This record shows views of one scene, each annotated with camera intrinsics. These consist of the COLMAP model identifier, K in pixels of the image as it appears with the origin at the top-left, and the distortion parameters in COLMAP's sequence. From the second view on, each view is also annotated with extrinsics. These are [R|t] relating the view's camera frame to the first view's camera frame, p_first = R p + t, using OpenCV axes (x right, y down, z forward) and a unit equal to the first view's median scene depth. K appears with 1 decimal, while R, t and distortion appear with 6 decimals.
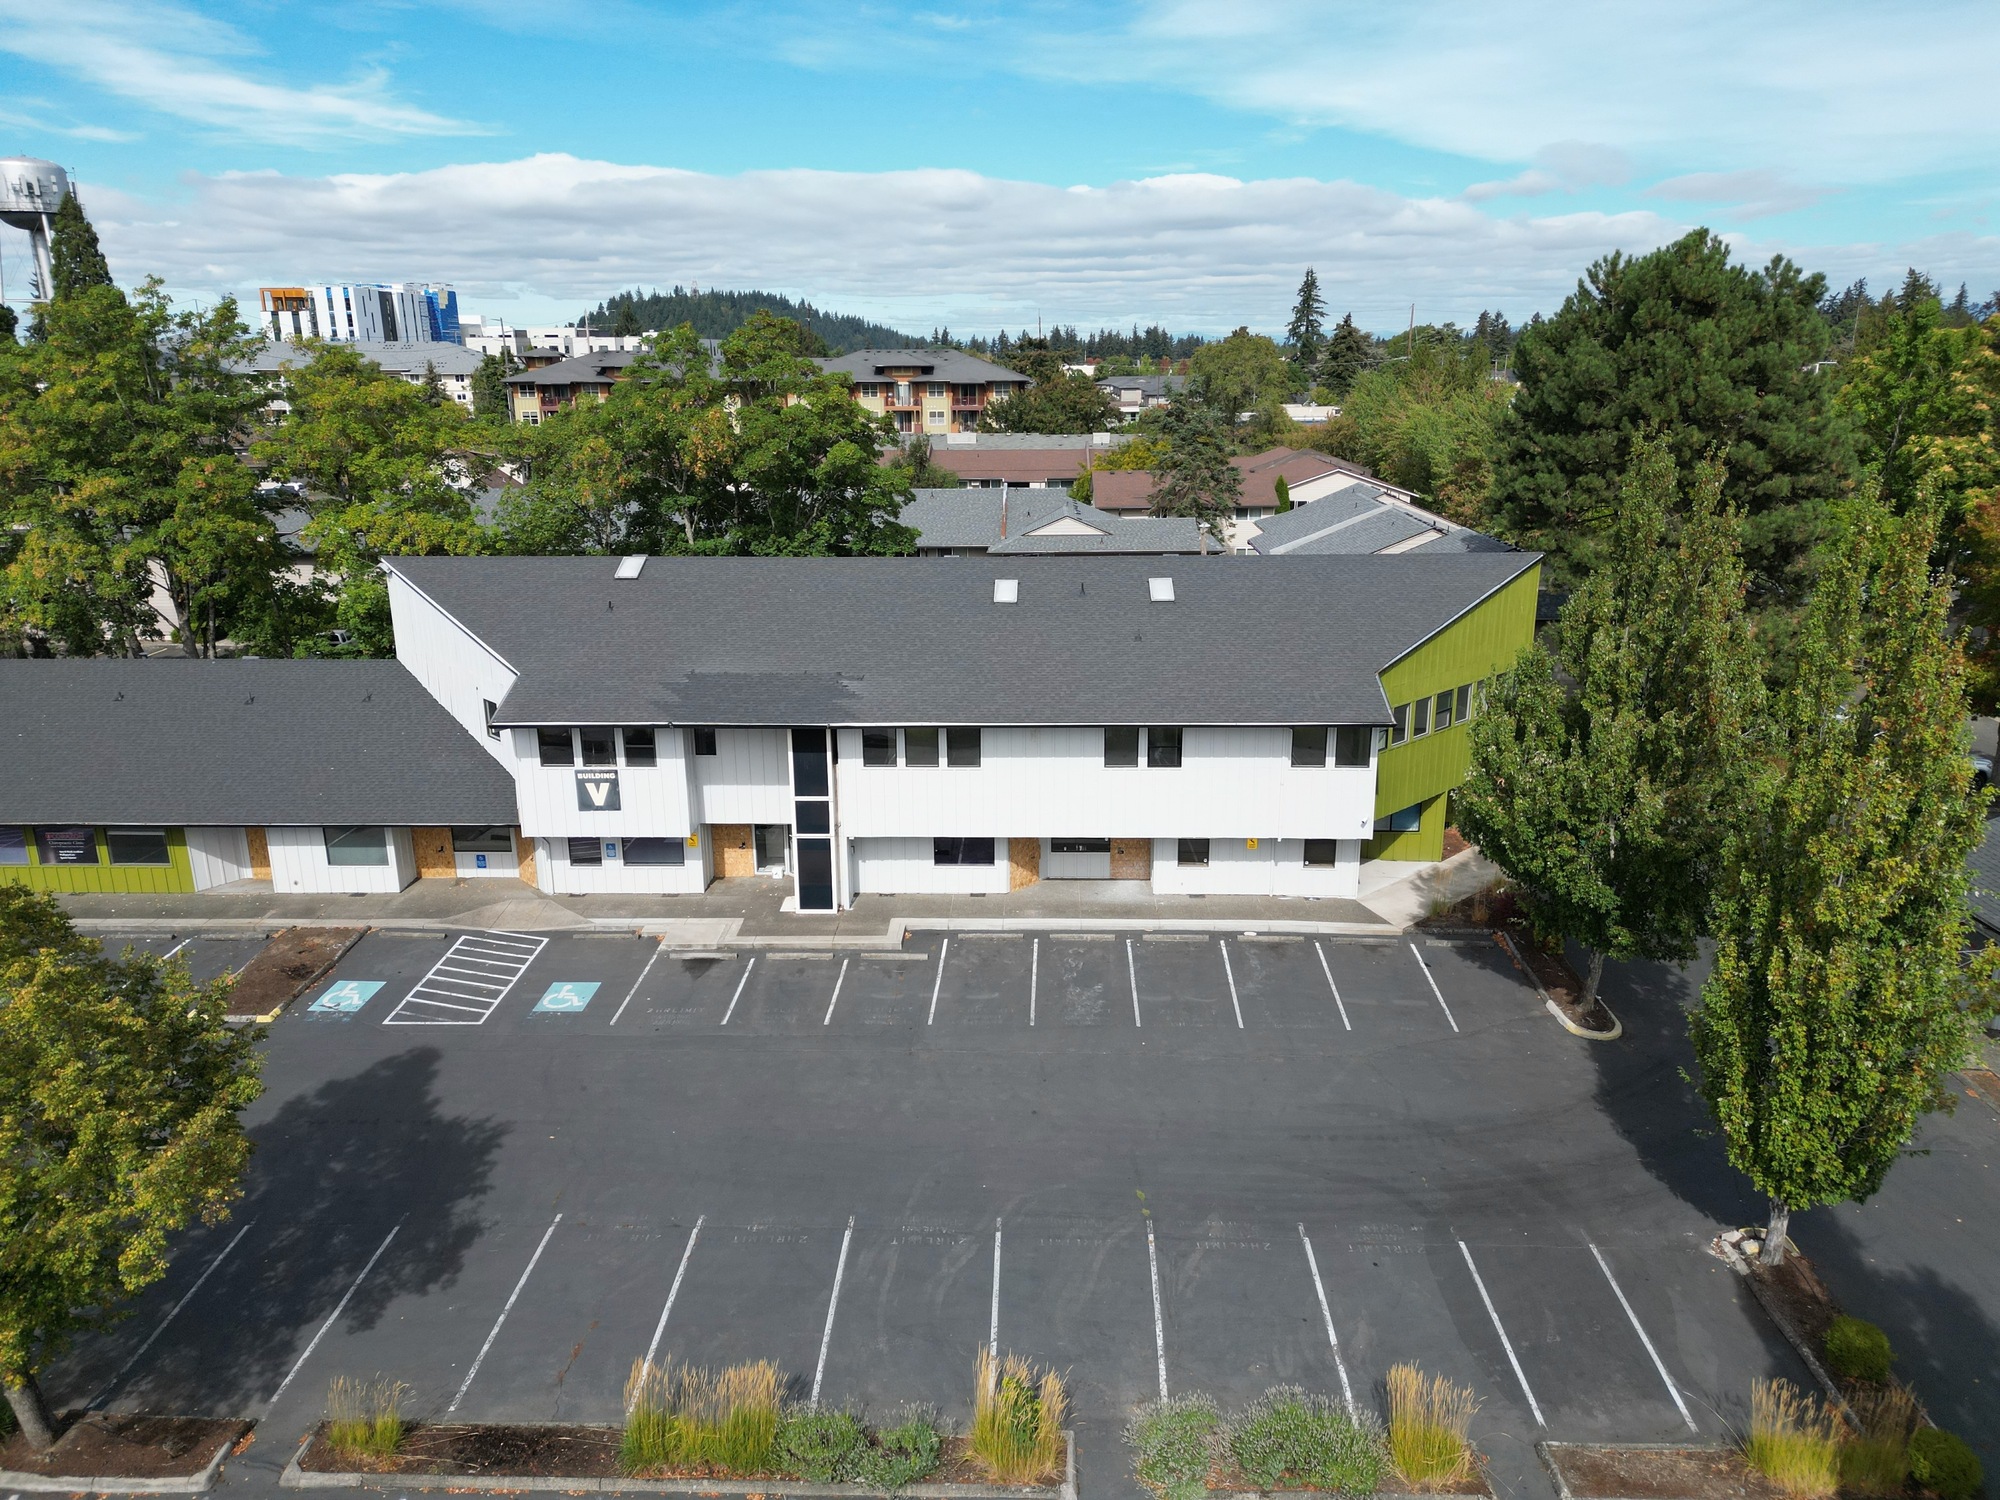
lens RADIAL K [[1399.4, 0, 997.7], [0, 1399.4, 748.7], [0, 0, 1]] dist [0.077929, -0.077212]
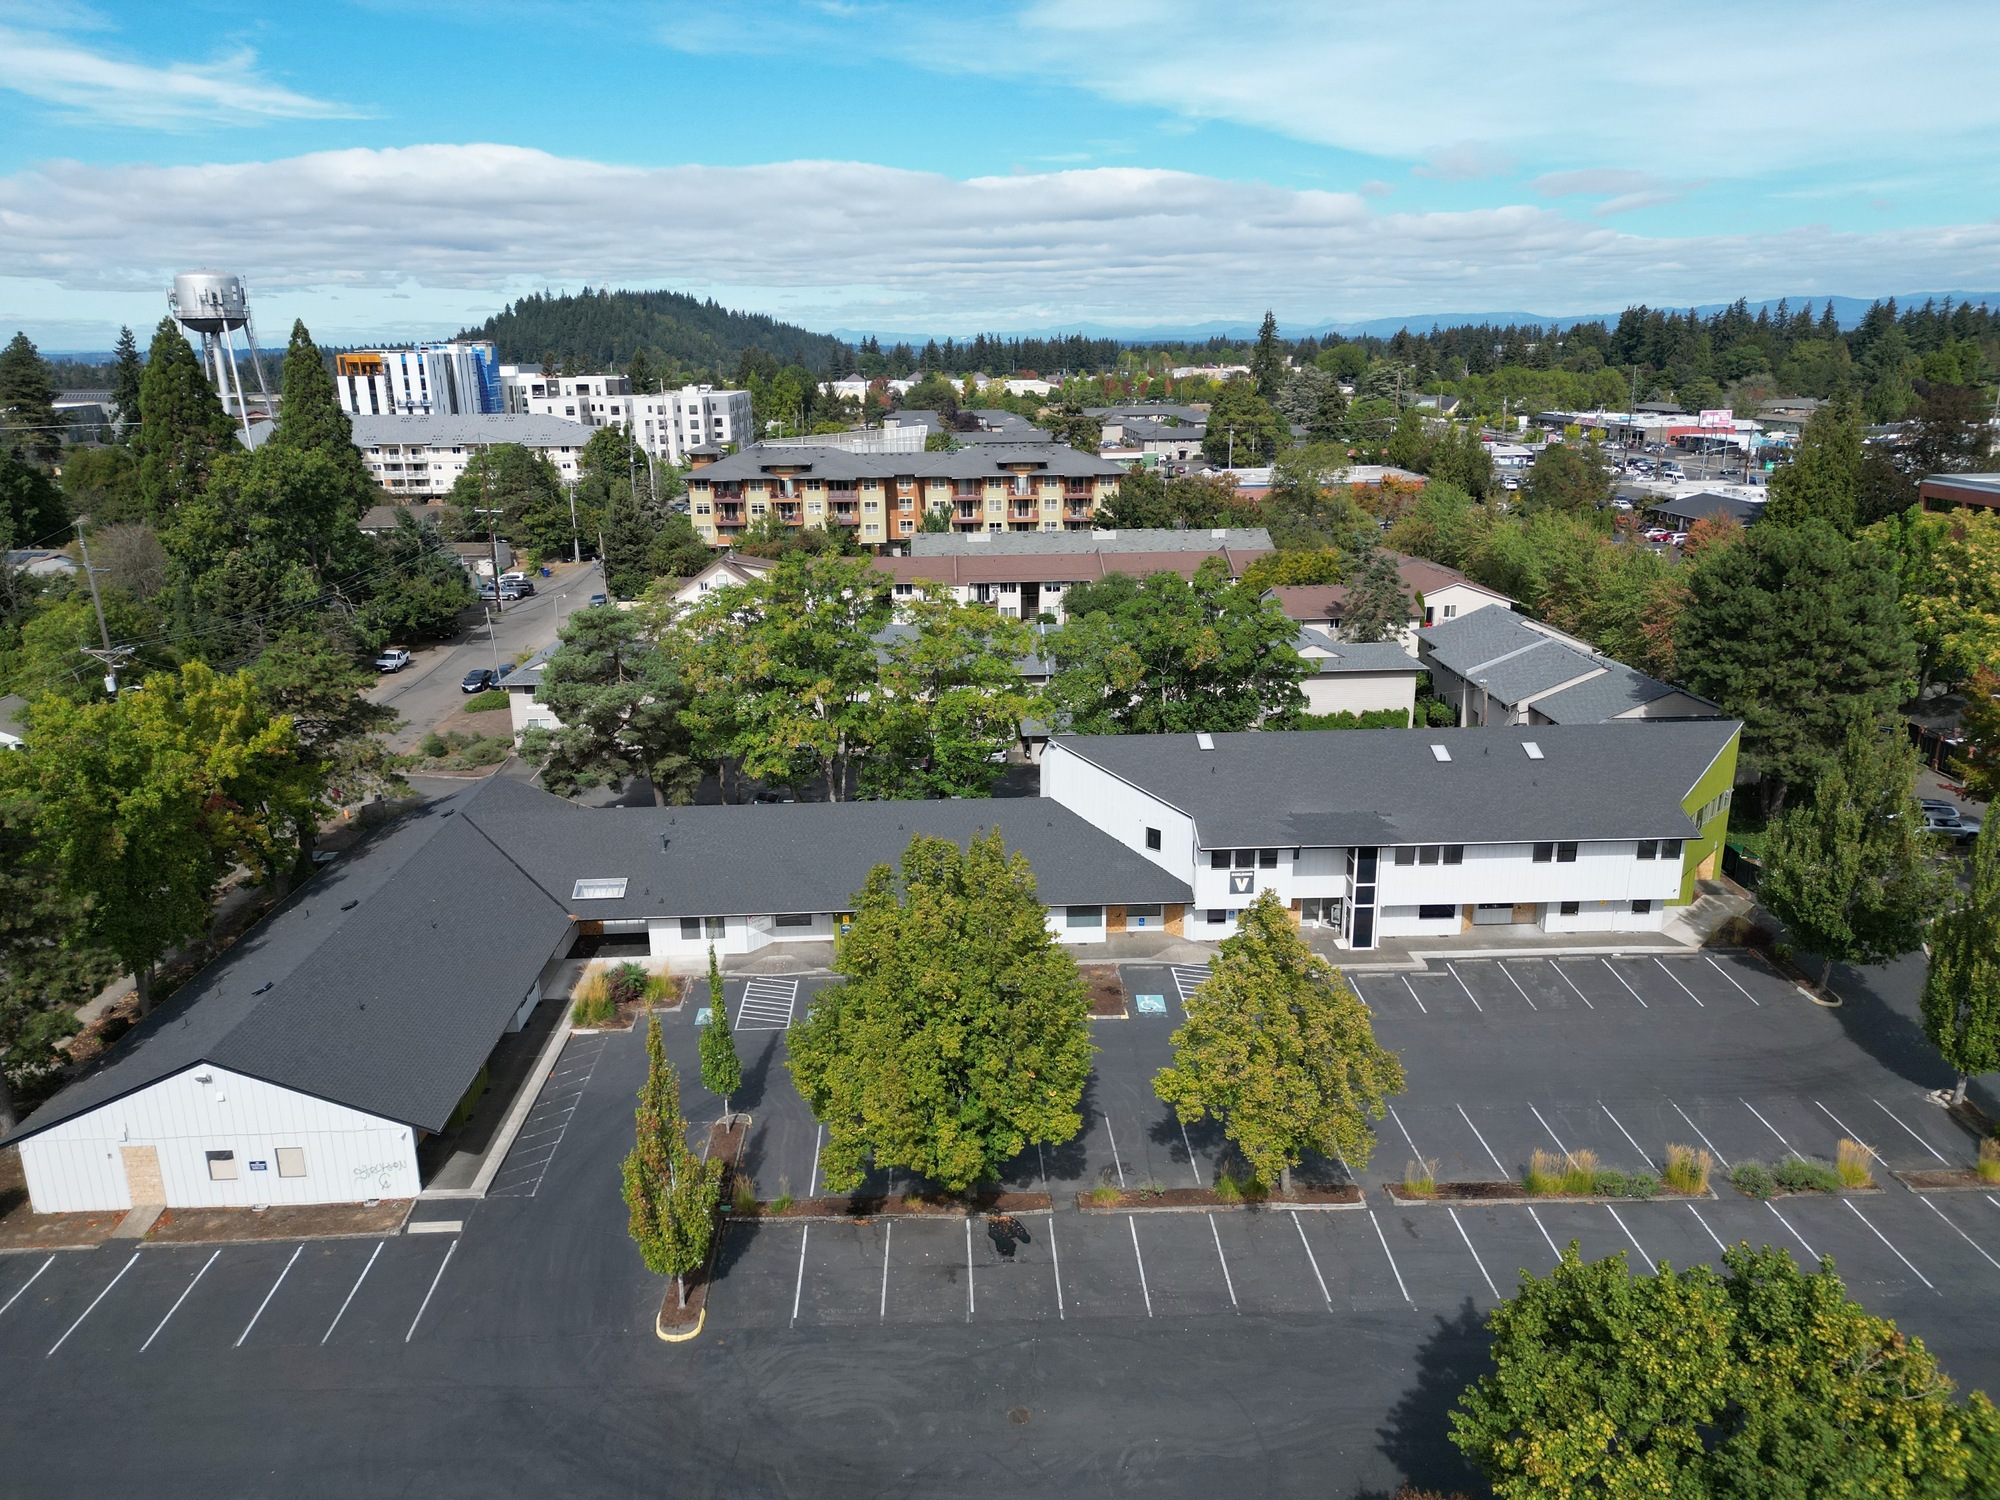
lens RADIAL K [[1414.4, 0, 999.0], [0, 1414.4, 741.9], [0, 0, 1]] dist [0.113766, -0.113760]
pose [[0.996818, -0.023609, 0.076130, -0.709837], [0.023481, 0.999721, 0.002572, -0.155759], [-0.076170, -0.000776, 0.997095, -0.735093]]
